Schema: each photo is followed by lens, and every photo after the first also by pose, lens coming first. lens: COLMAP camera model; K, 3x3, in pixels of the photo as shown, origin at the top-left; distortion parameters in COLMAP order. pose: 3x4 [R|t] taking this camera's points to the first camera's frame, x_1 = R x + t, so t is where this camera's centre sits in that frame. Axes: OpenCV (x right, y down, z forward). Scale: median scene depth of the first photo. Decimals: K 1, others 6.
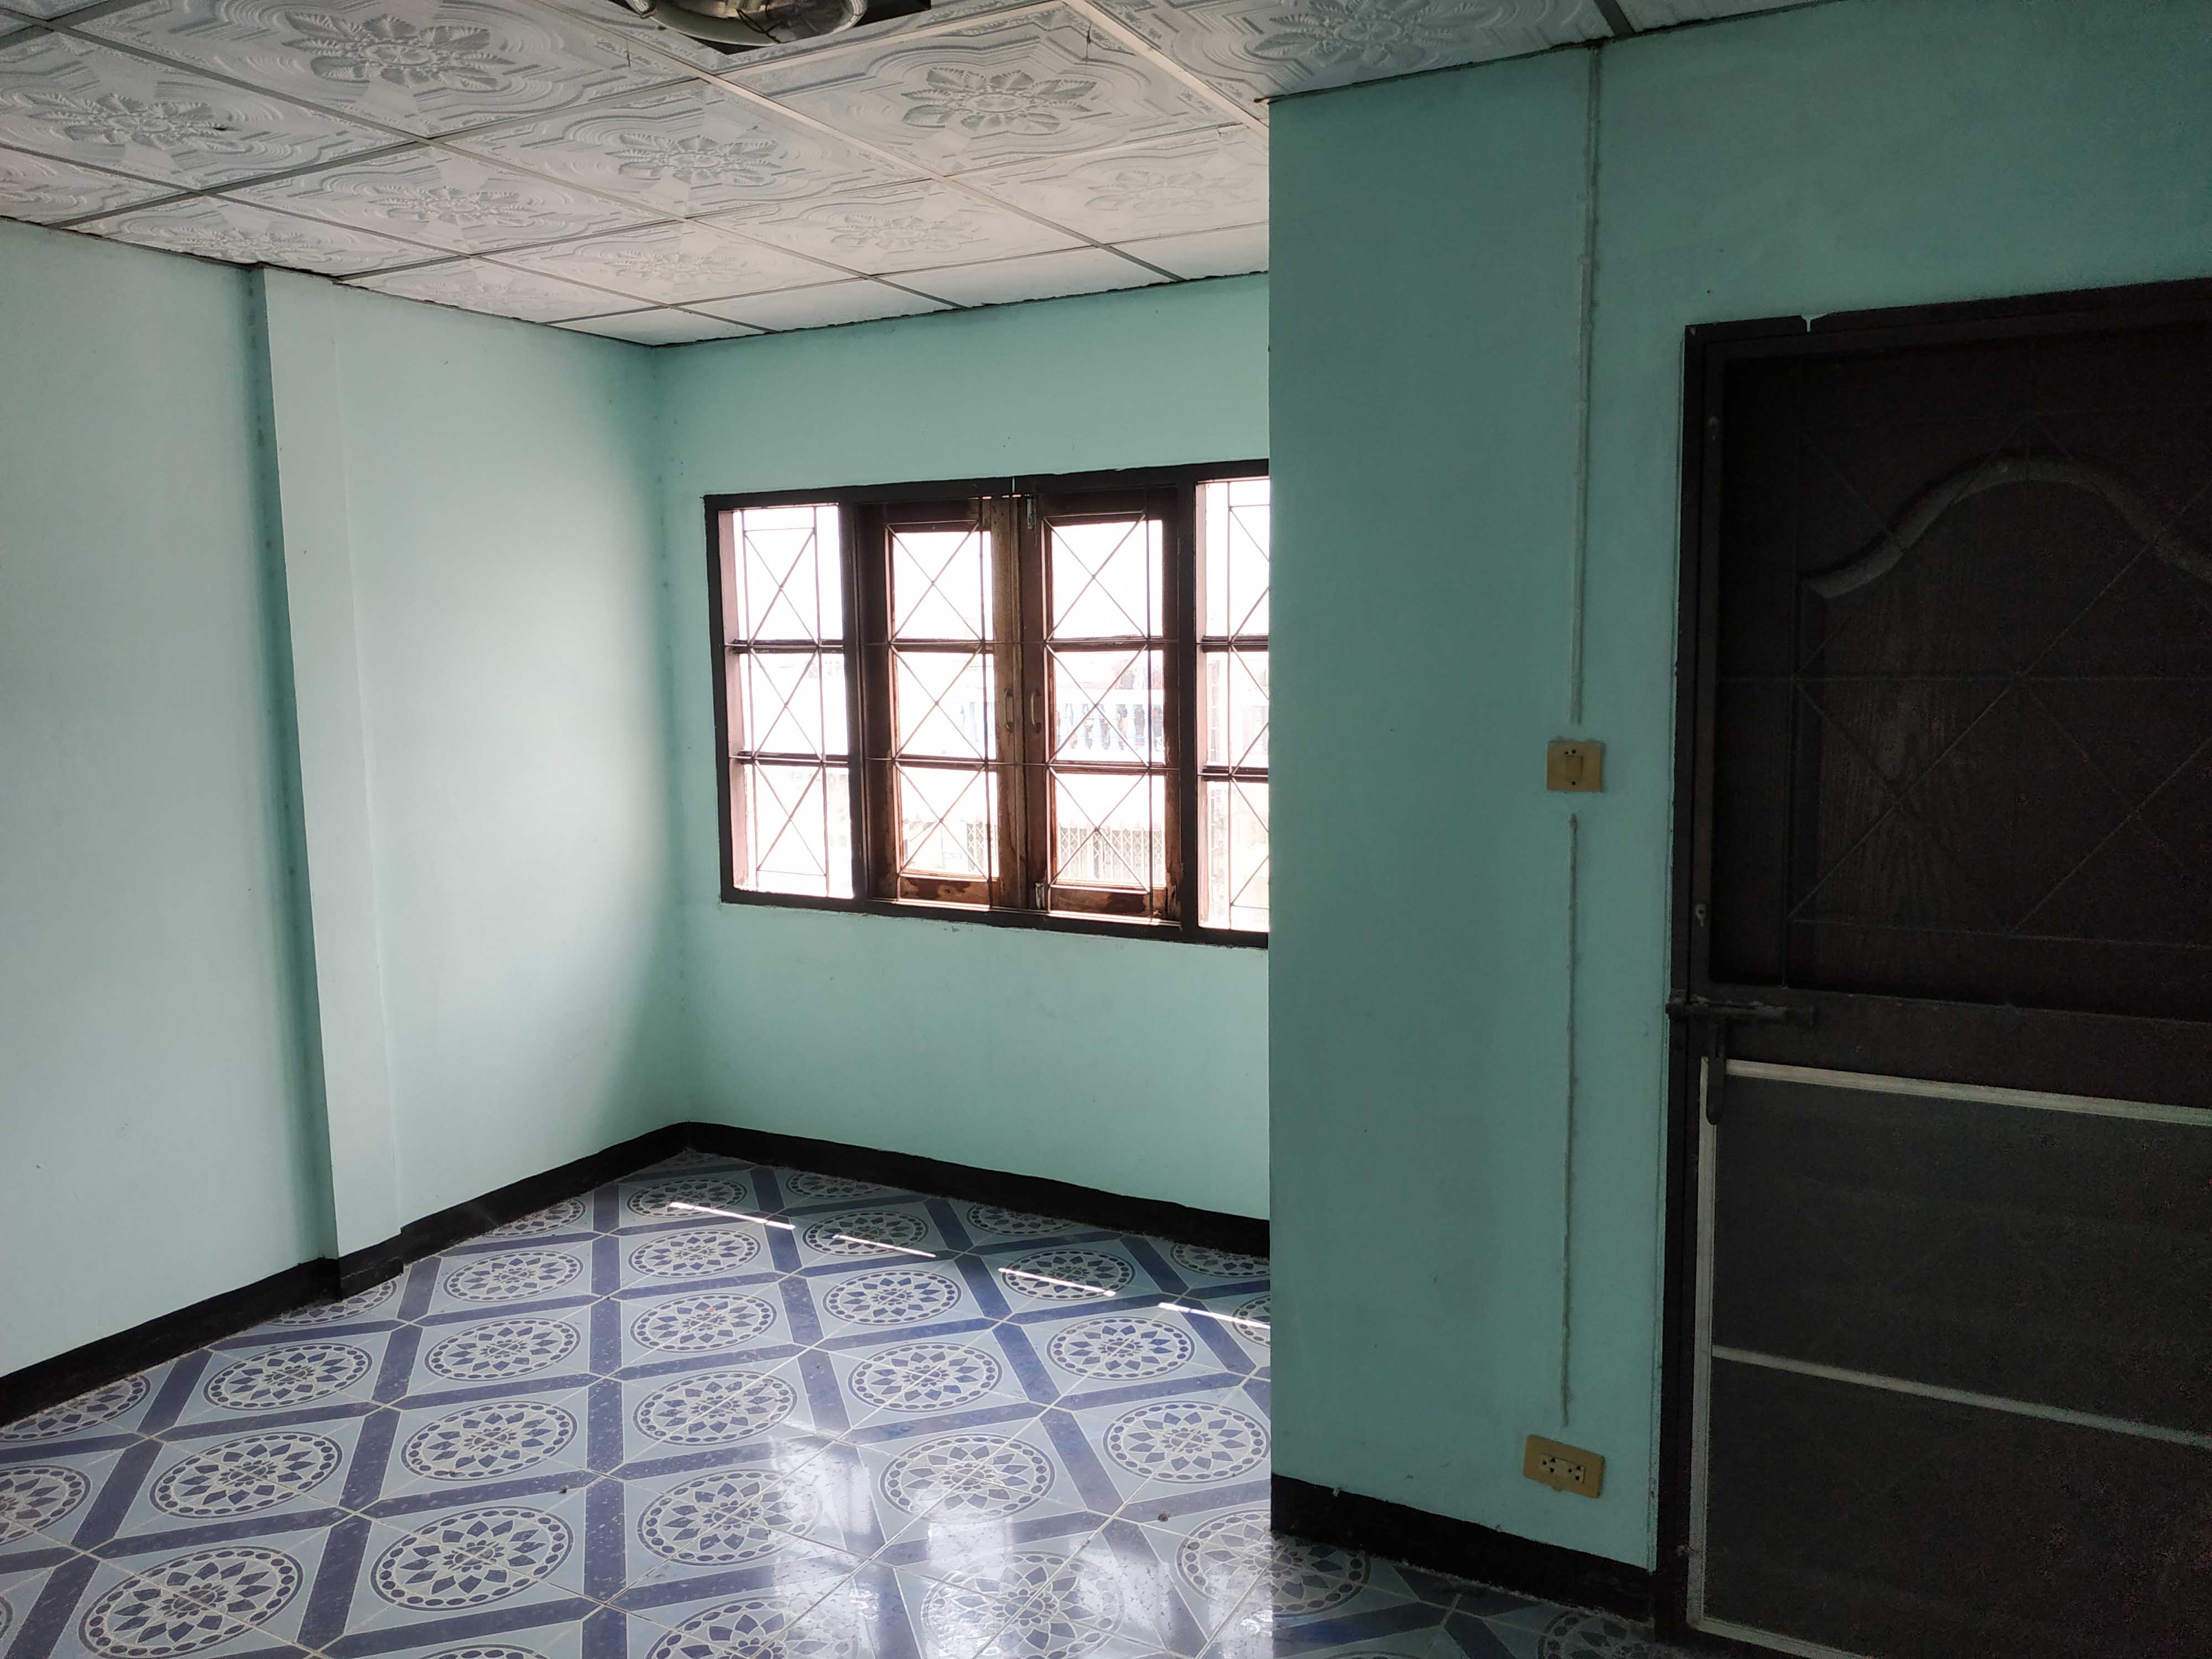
lens RADIAL K [[1622.4, 0, 1106.0], [0, 1622.4, 829.5], [0, 0, 1]] dist [0.043700, -0.002143]
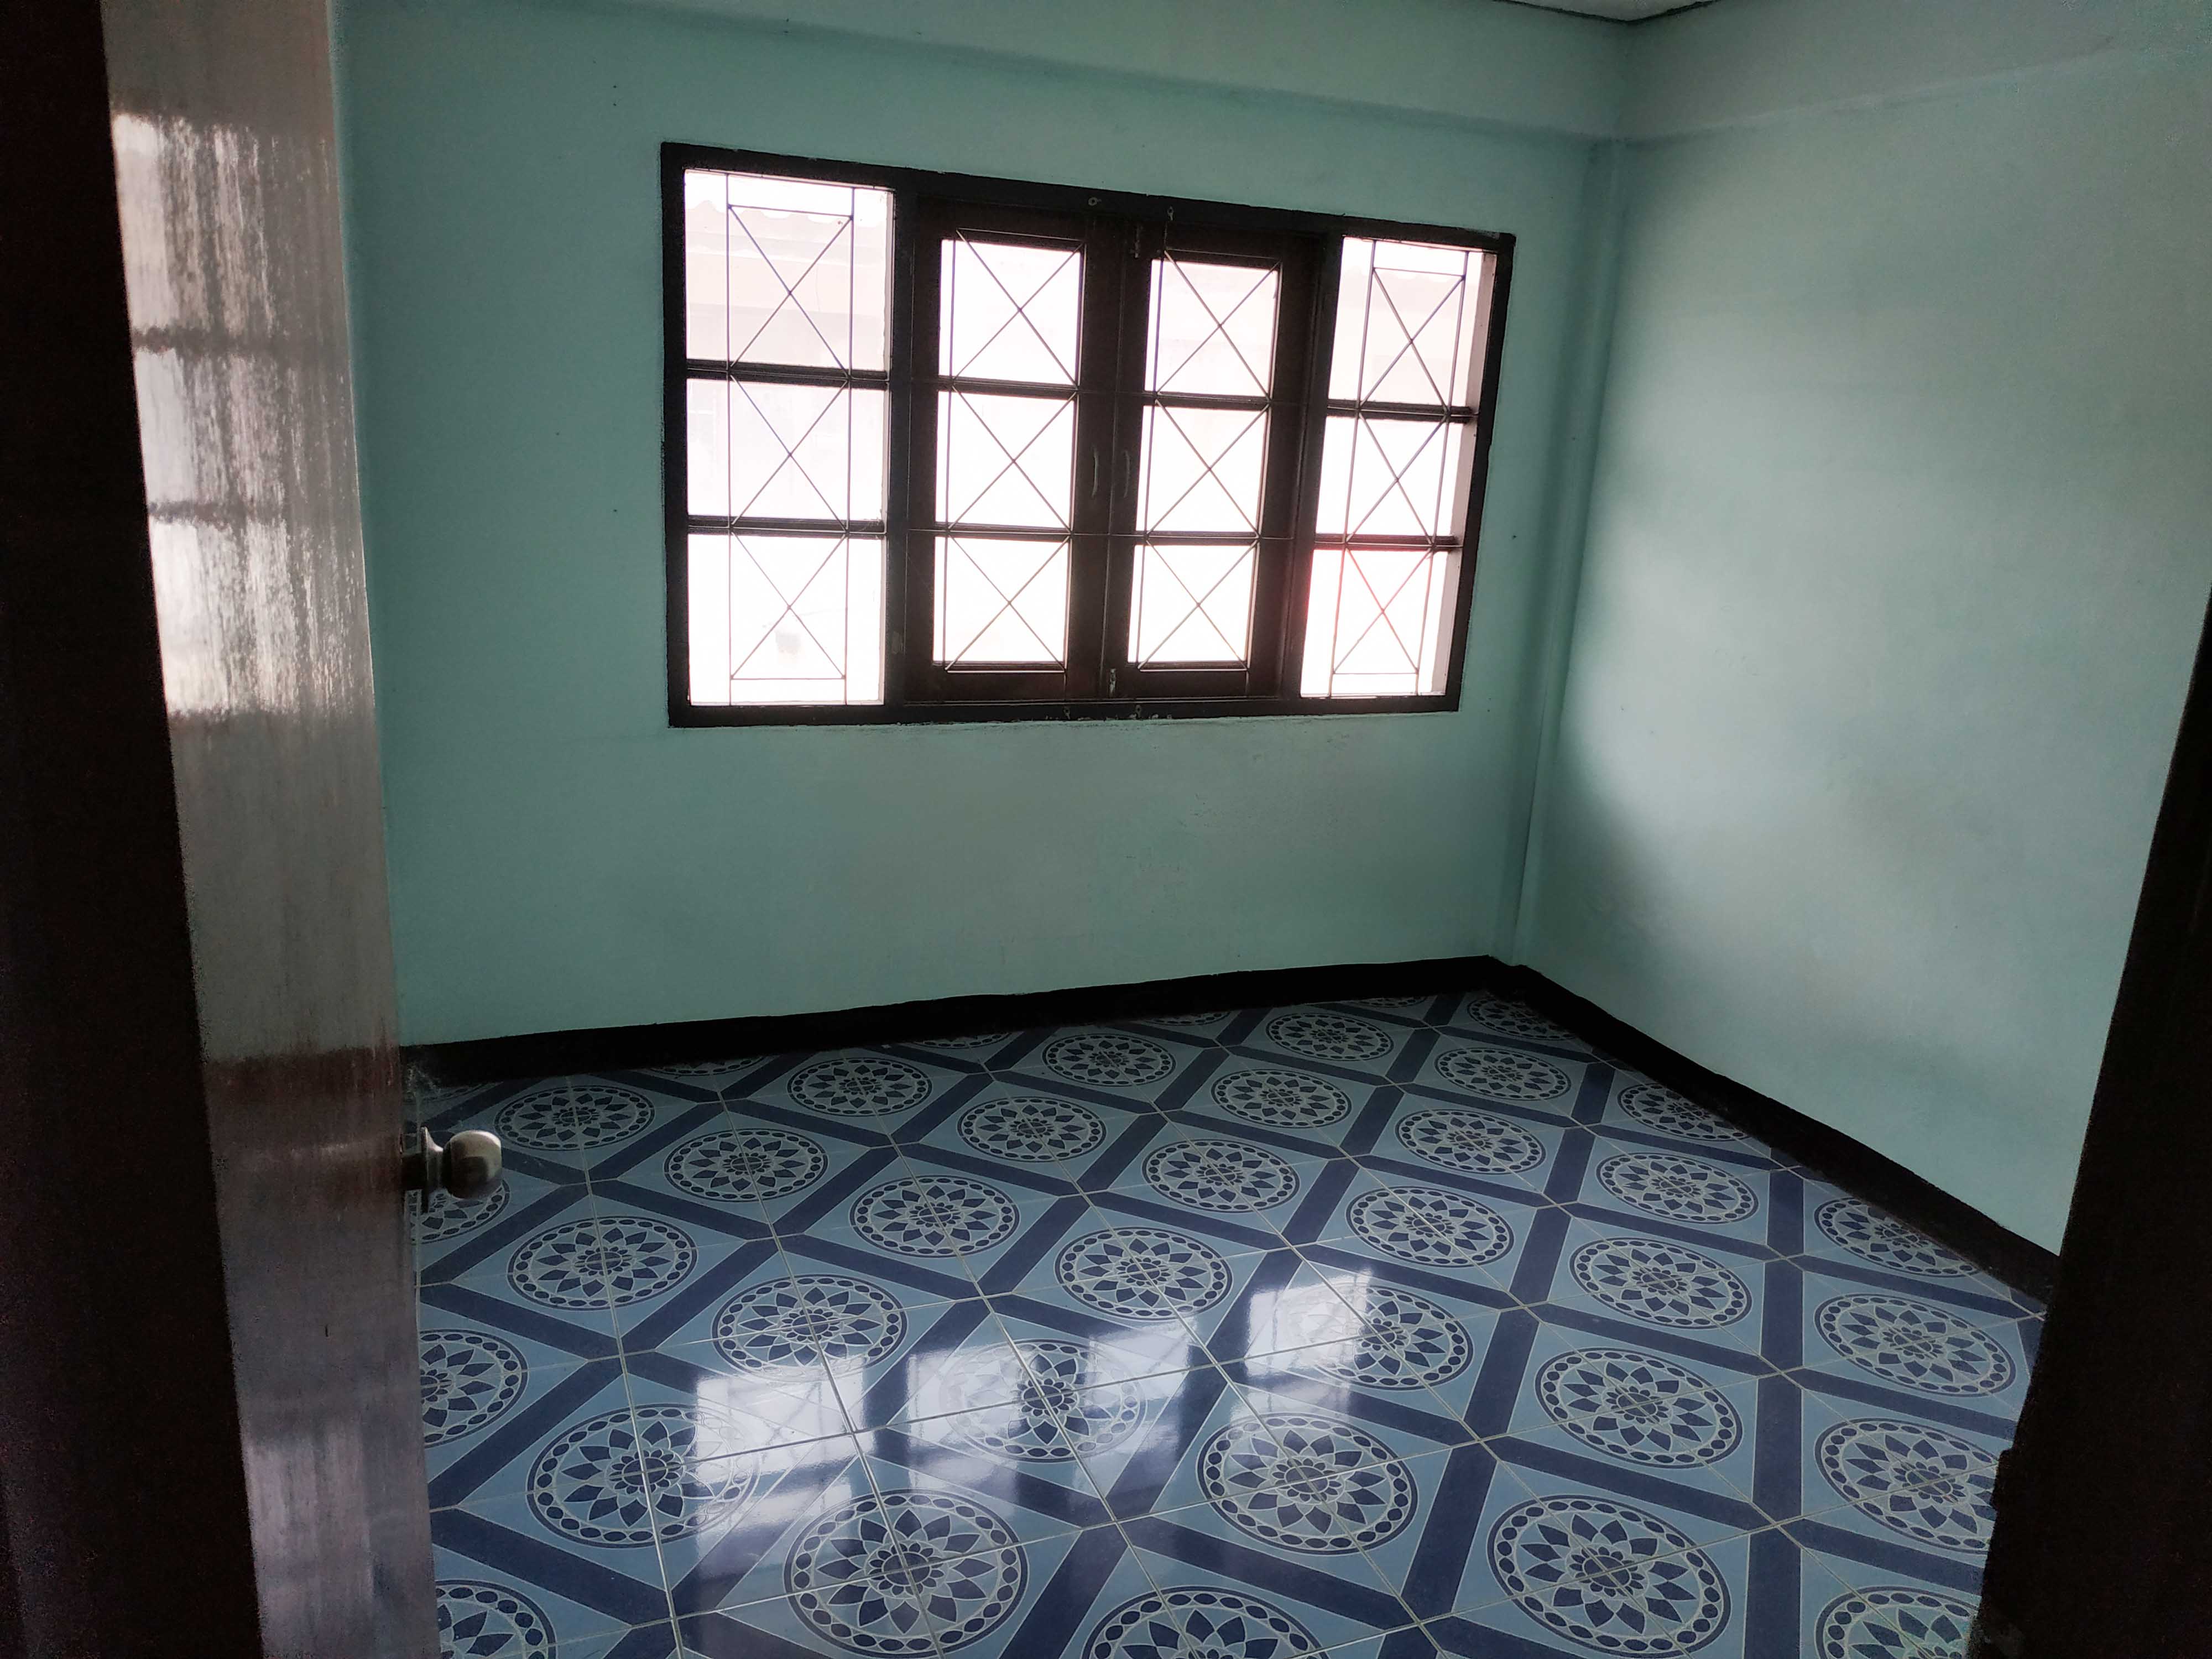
lens RADIAL K [[1622.4, 0, 1106.0], [0, 1622.4, 829.5], [0, 0, 1]] dist [0.043700, -0.002143]
pose [[0.645539, -0.146852, 0.749476, -0.736787], [0.024990, 0.984876, 0.171452, -0.032889], [-0.763318, -0.091949, 0.639446, 0.413903]]
